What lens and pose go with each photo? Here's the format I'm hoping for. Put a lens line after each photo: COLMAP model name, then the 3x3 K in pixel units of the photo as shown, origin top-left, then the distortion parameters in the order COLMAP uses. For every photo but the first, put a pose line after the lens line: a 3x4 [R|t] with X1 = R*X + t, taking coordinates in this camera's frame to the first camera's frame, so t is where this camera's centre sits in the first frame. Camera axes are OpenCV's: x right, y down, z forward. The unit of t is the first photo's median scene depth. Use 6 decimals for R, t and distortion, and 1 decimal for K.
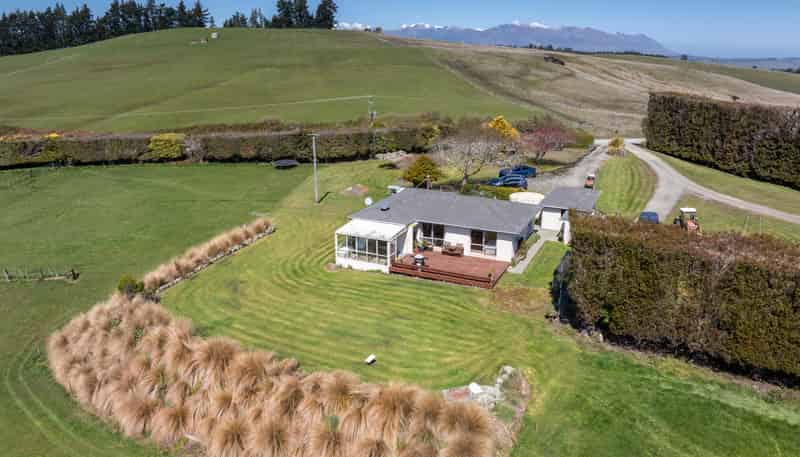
lens RADIAL K [[560.5, 0, 403.2], [0, 560.5, 225.6], [0, 0, 1]] dist [-0.042174, 0.008841]
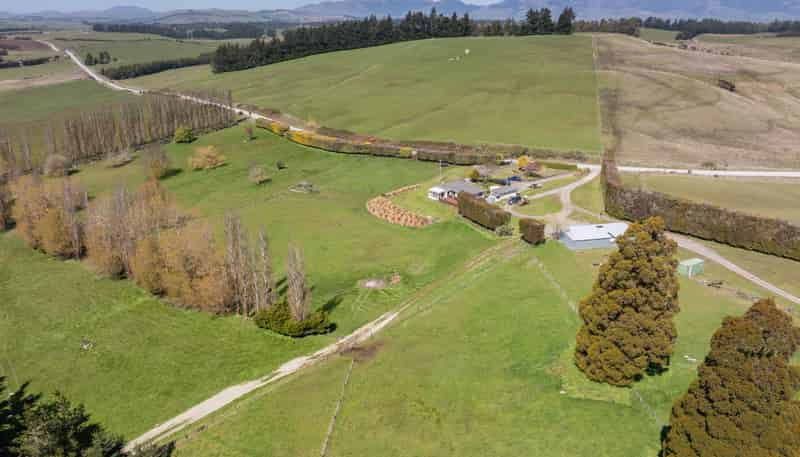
lens RADIAL K [[560.5, 0, 403.2], [0, 560.5, 225.6], [0, 0, 1]] dist [-0.042174, 0.008841]
pose [[0.887940, 0.159743, -0.431330, 0.806444], [-0.131986, 0.986808, 0.093757, -0.046480], [0.440617, -0.026321, 0.897309, -1.470958]]
